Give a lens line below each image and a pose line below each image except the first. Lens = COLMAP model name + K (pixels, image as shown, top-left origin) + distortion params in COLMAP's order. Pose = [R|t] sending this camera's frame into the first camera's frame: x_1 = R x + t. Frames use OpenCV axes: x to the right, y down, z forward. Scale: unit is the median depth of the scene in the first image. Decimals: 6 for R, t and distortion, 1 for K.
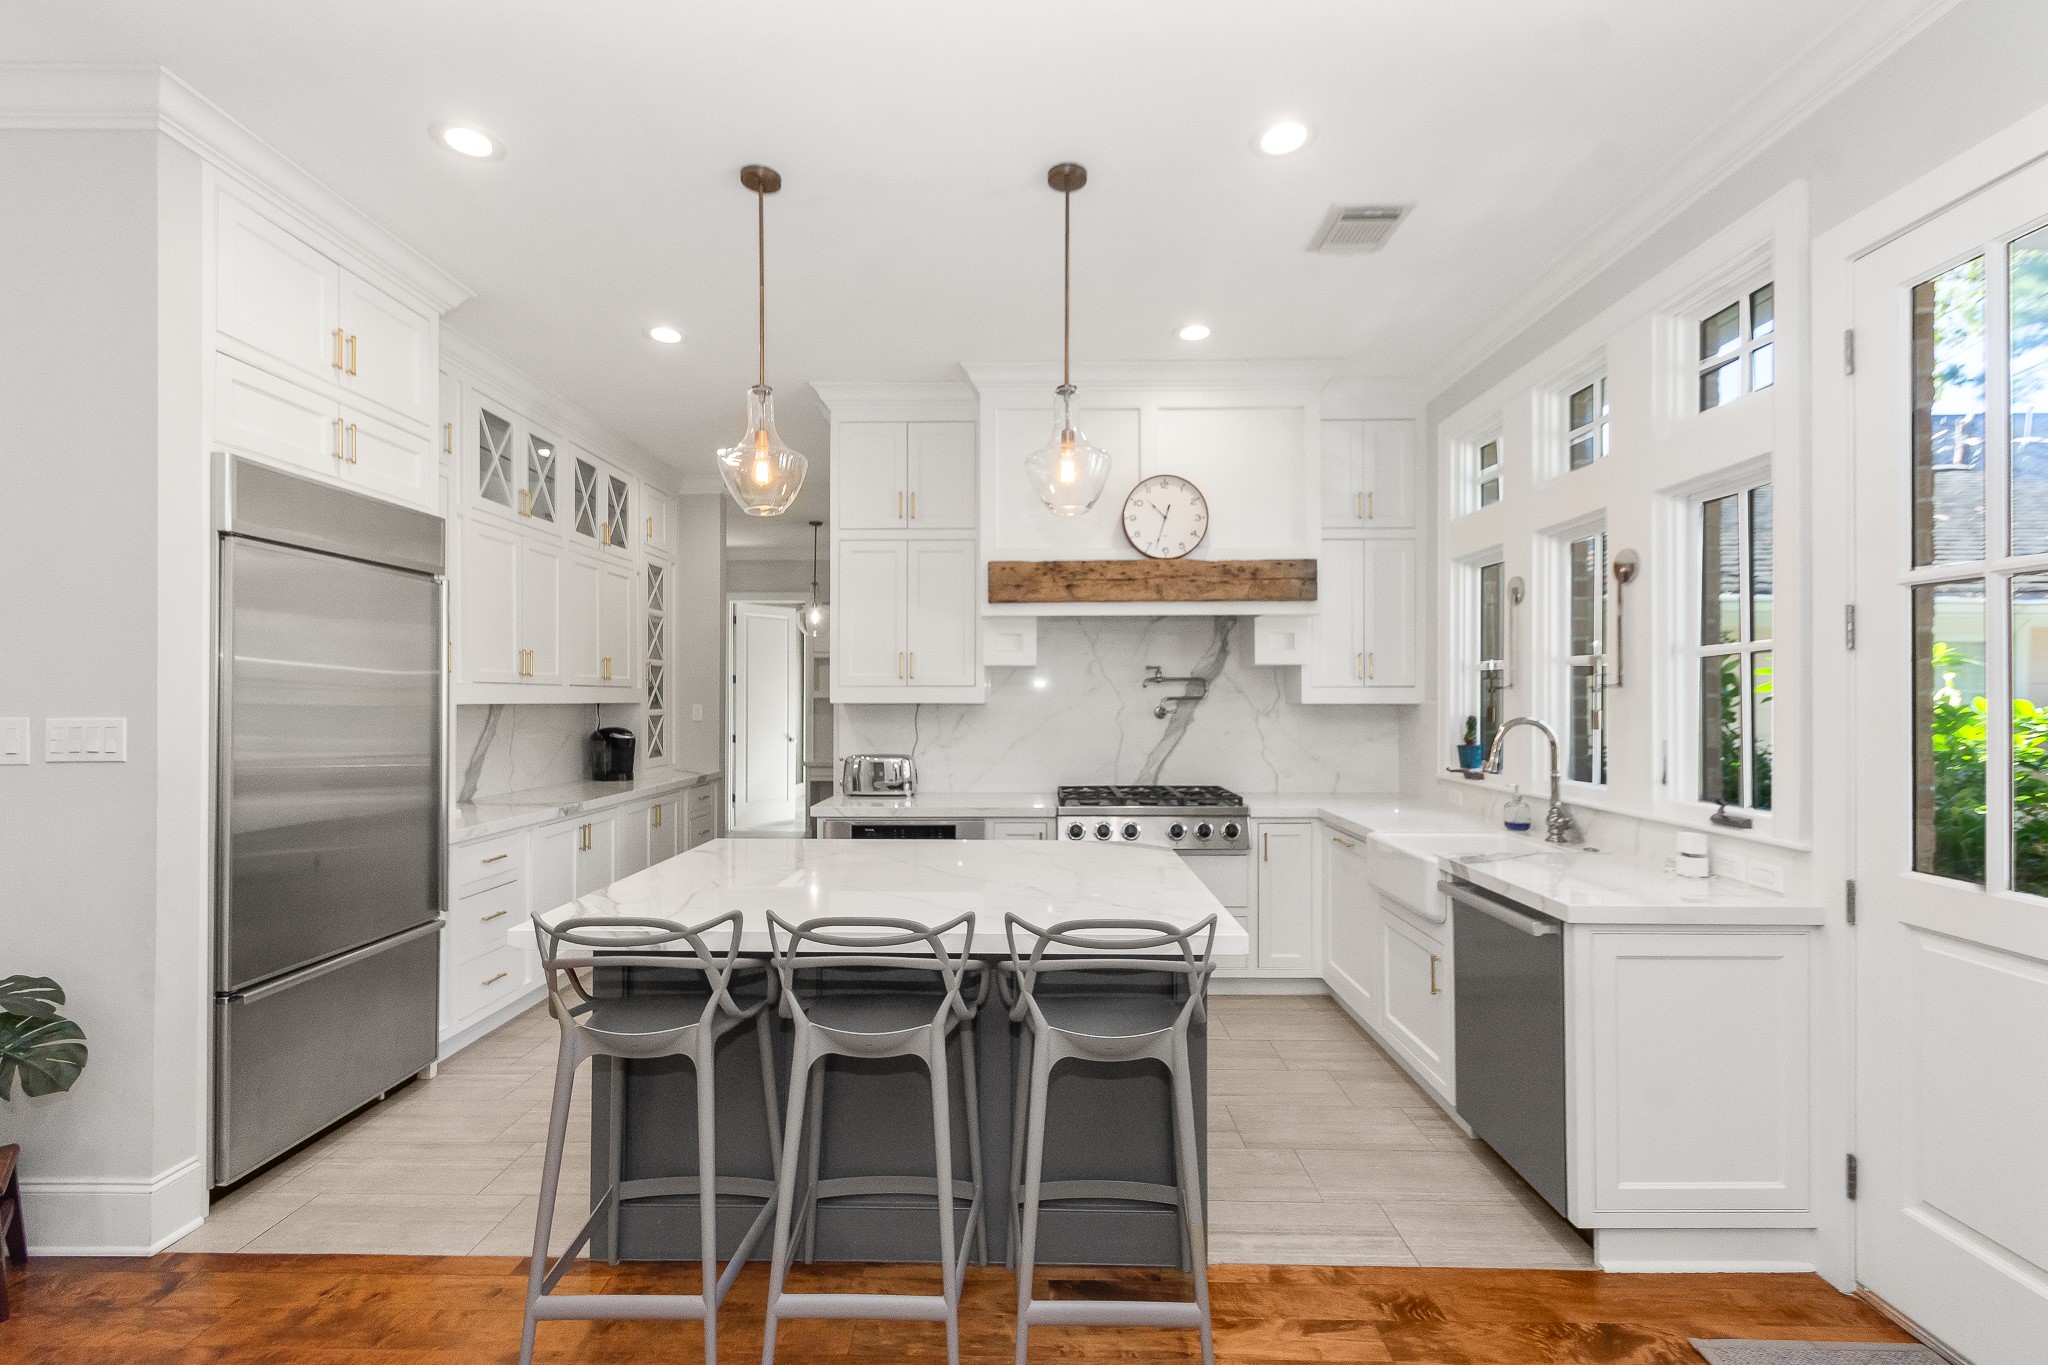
lens RADIAL K [[904.2, 0, 1010.9], [0, 904.2, 691.5], [0, 0, 1]] dist [0.004144, -0.000211]
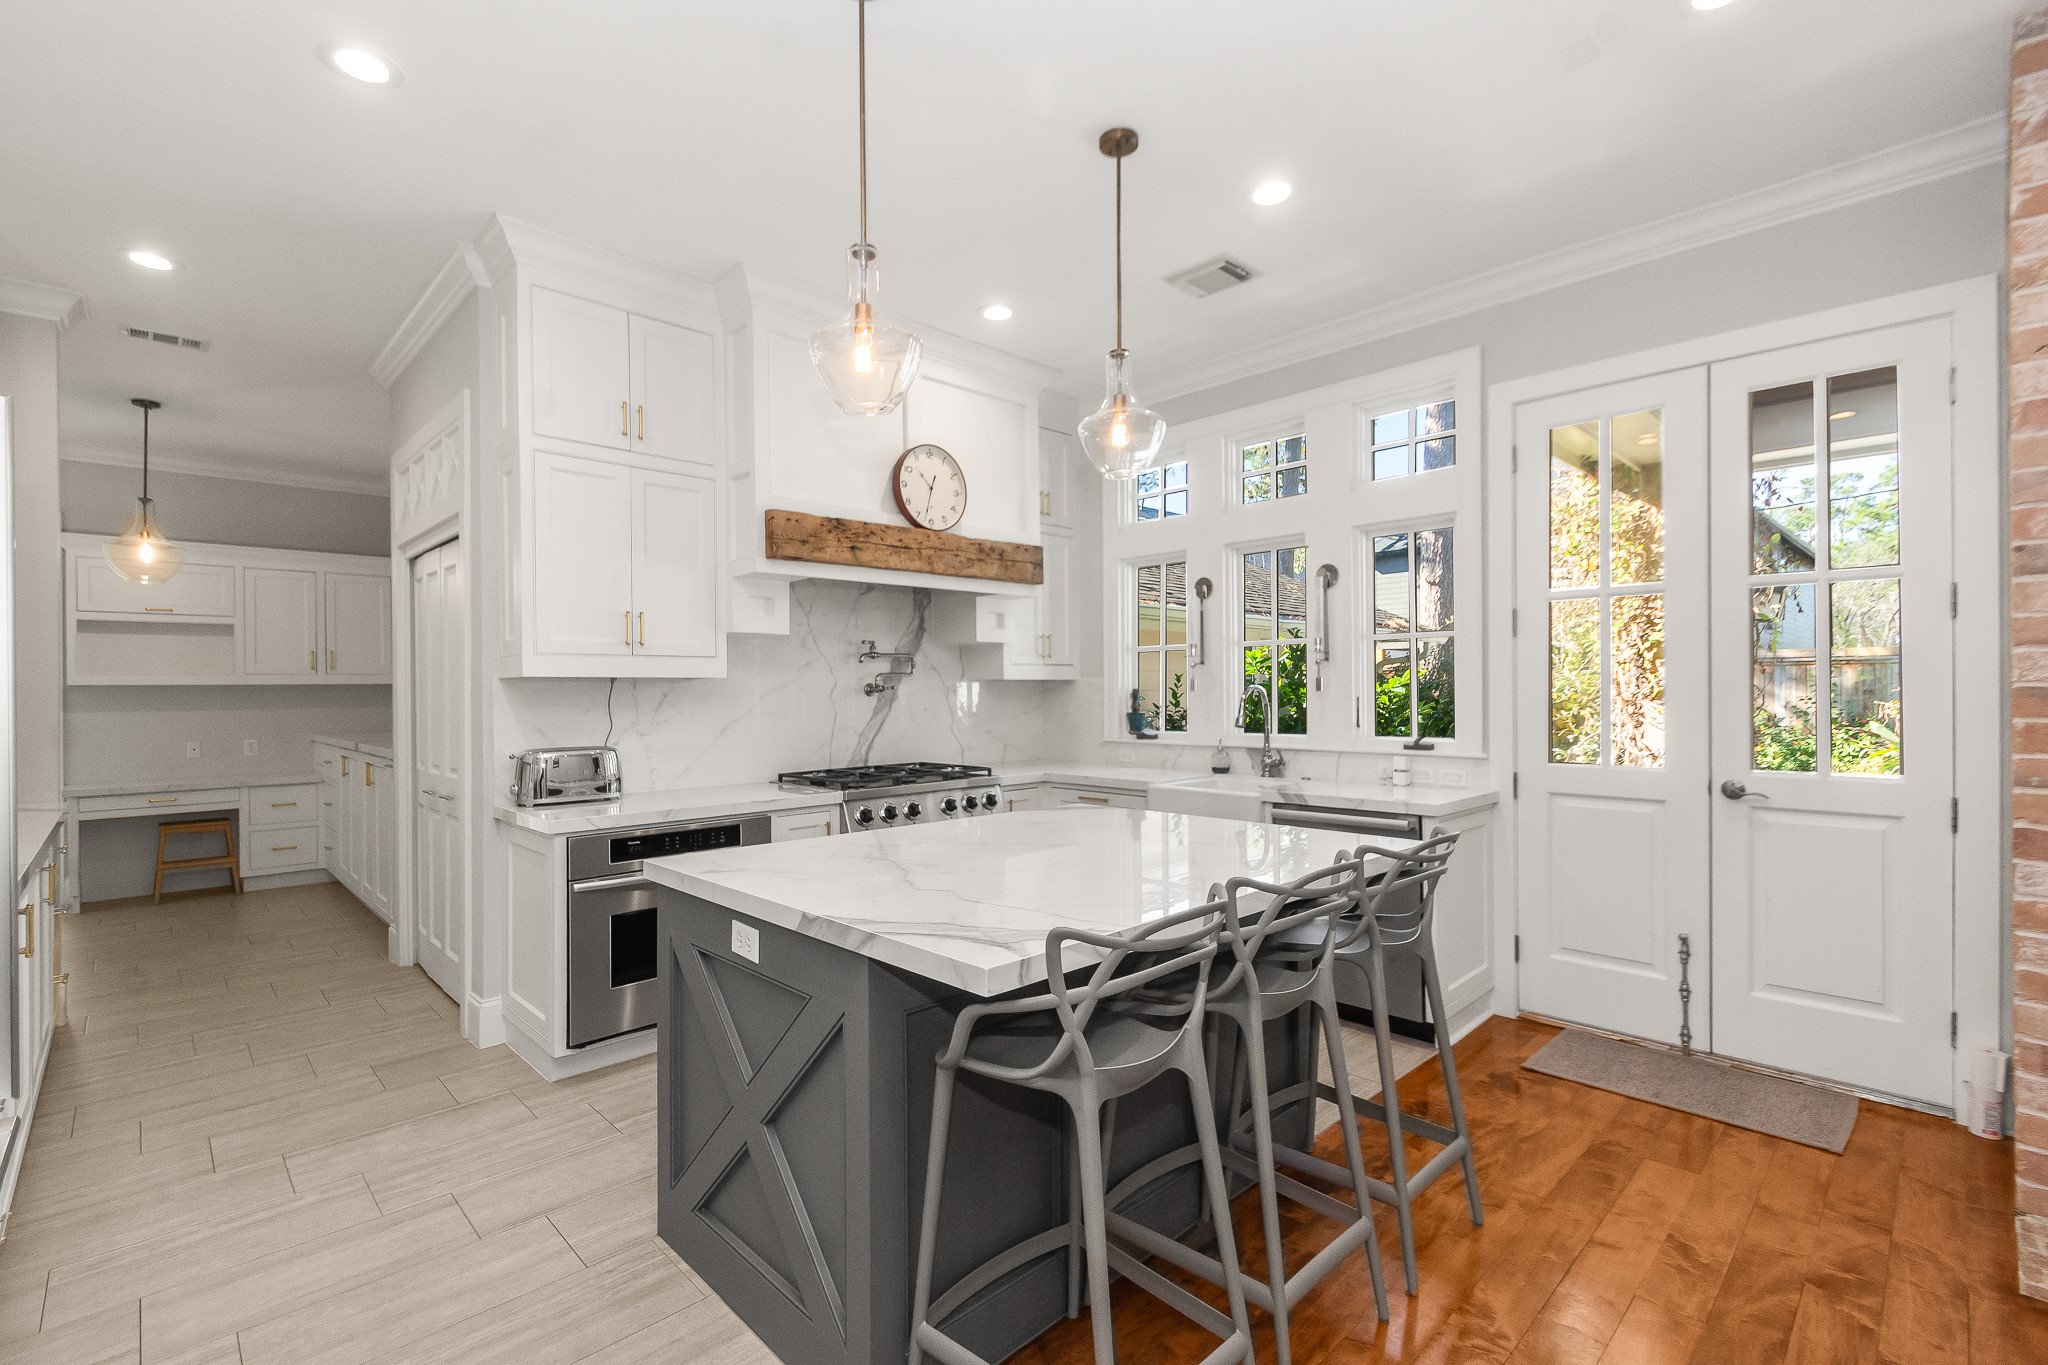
lens RADIAL K [[919.9, 0, 1019.6], [0, 919.9, 689.0], [0, 0, 1]] dist [0.001915, -0.000624]
pose [[0.702602, -0.003897, 0.711573, -0.473117], [0.002895, 0.999992, 0.002617, 0.023150], [-0.711578, 0.000222, 0.702608, 0.230020]]
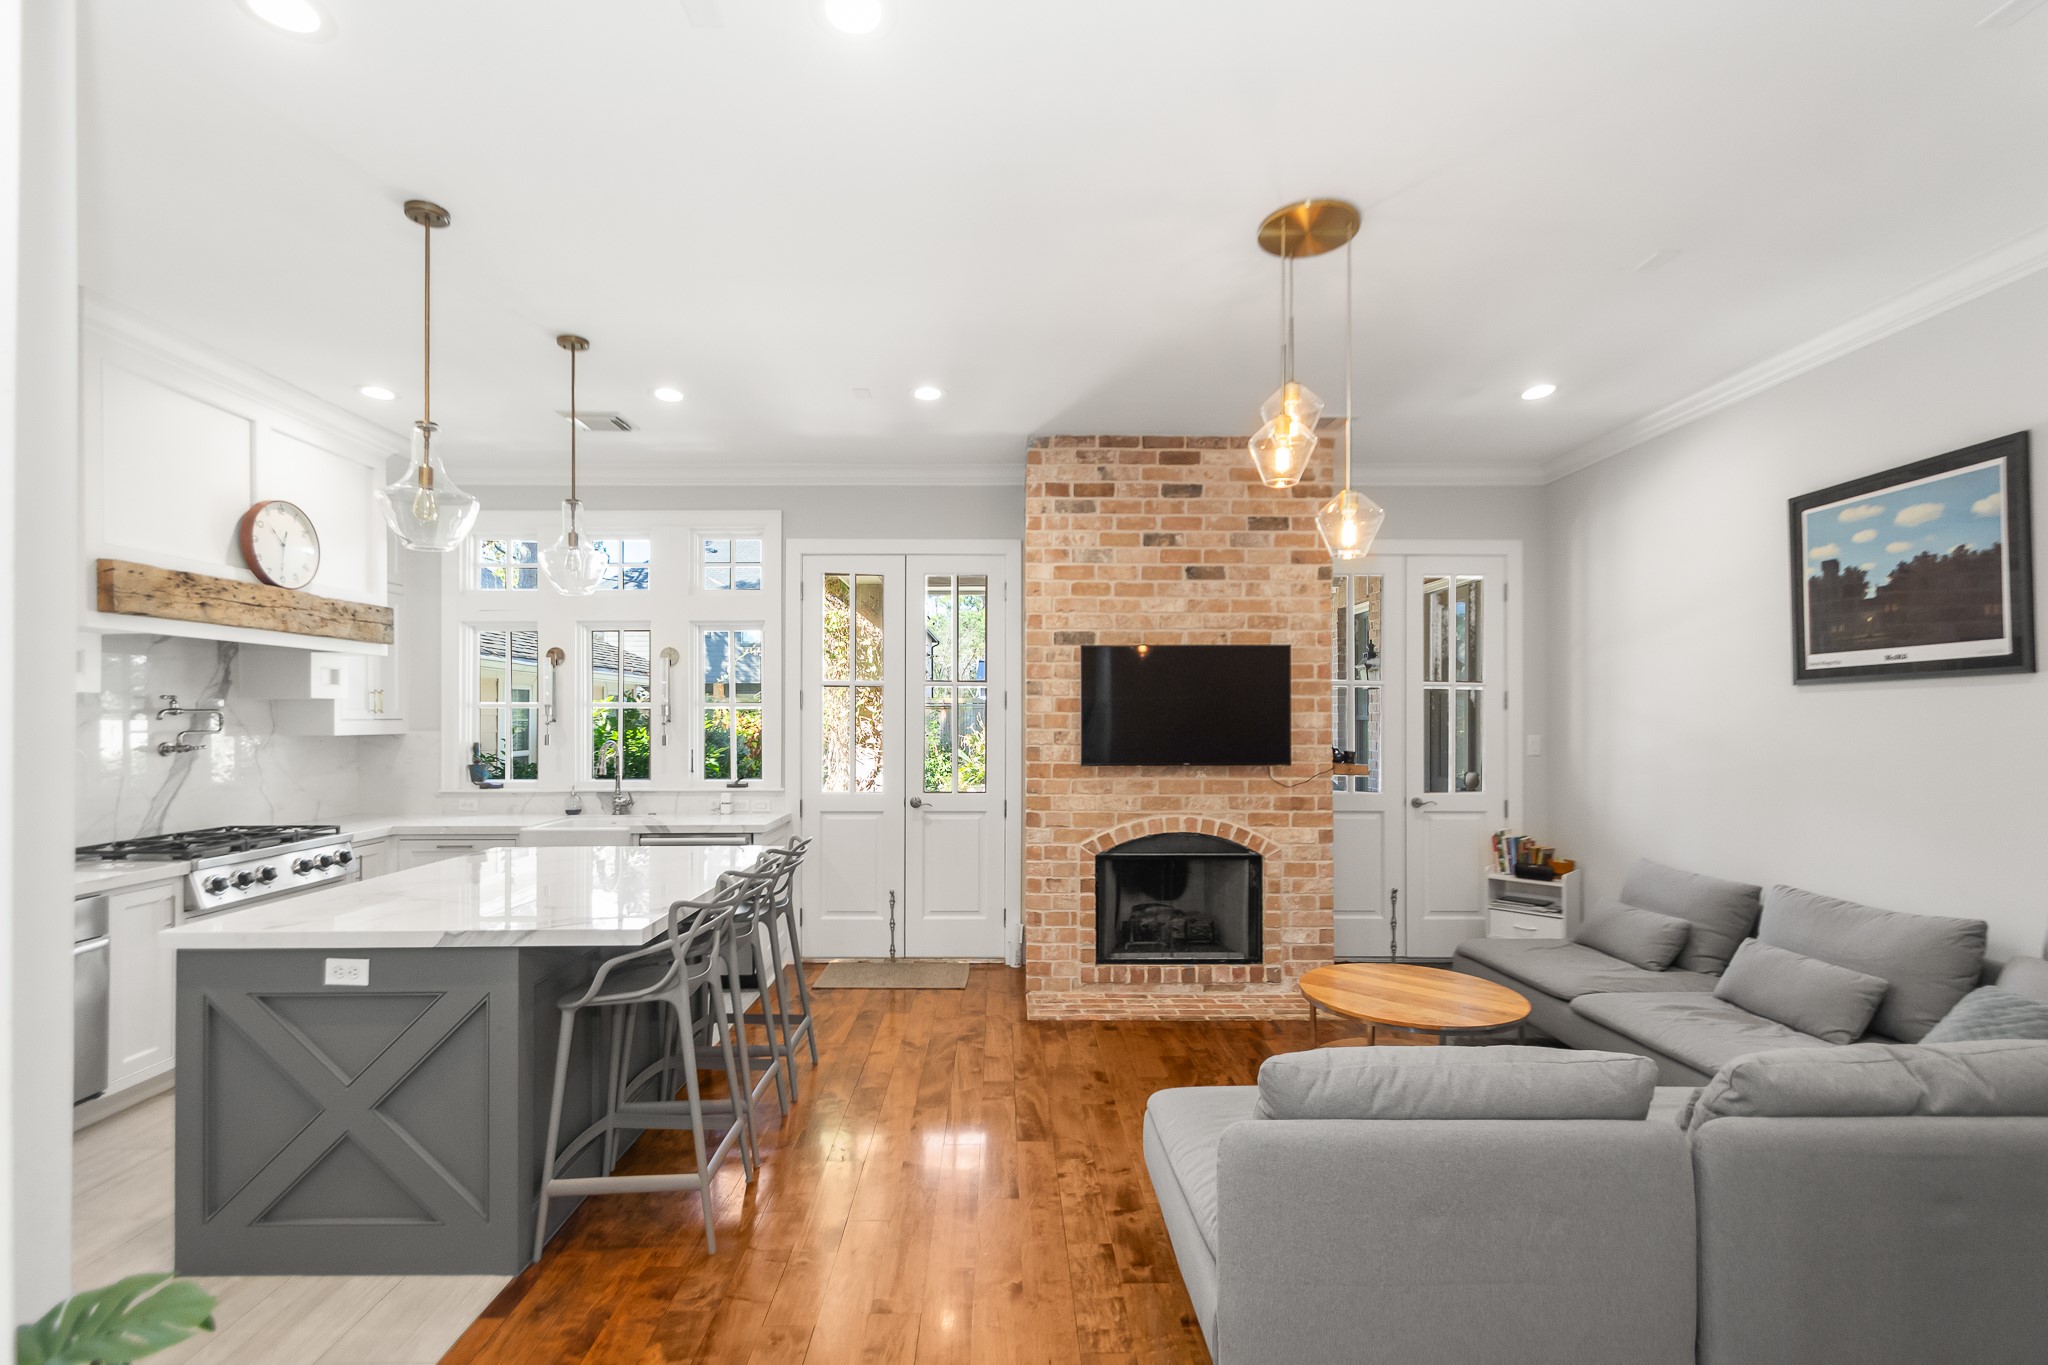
lens RADIAL K [[908.1, 0, 1005.8], [0, 908.1, 712.7], [0, 0, 1]] dist [-0.002109, -0.000299]
pose [[-0.027882, 0.006486, 0.999590, -0.819607], [-0.004663, 0.999967, -0.006618, -0.010330], [-0.999600, -0.004846, -0.027851, 0.252651]]
